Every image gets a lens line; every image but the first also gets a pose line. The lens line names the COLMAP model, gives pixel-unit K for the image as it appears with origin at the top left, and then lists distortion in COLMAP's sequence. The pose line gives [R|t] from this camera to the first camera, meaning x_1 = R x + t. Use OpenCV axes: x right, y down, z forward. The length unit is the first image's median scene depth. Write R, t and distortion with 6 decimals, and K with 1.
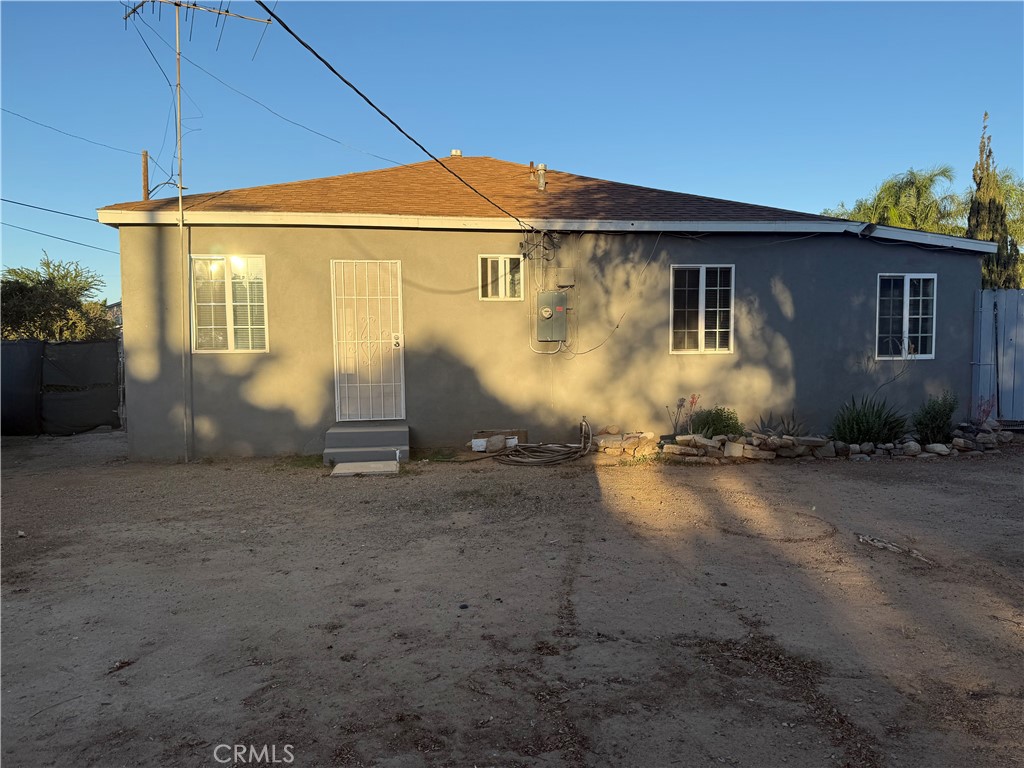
lens RADIAL K [[706.8, 0, 512.0], [0, 706.8, 384.0], [0, 0, 1]] dist [0.078548, -0.153878]
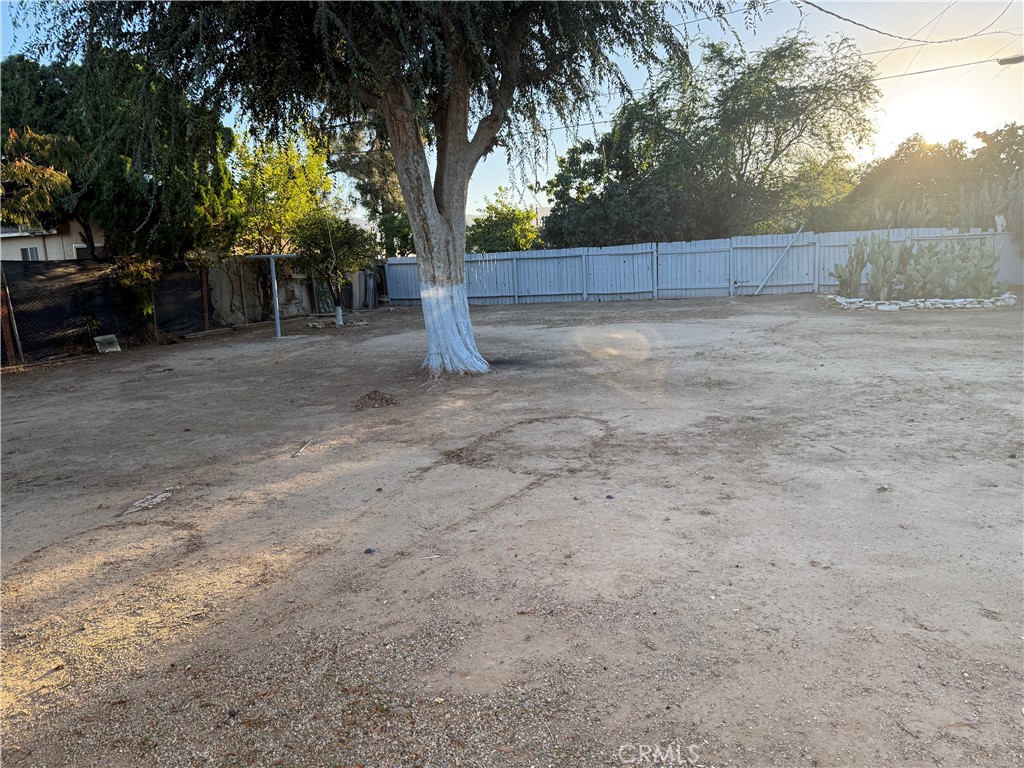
lens RADIAL K [[706.8, 0, 512.0], [0, 706.8, 384.0], [0, 0, 1]] dist [0.078548, -0.153878]
pose [[-0.907574, -0.009505, 0.419785, -0.396933], [0.083183, 0.975860, 0.201937, -0.102600], [-0.411570, 0.218192, -0.884874, 2.020747]]
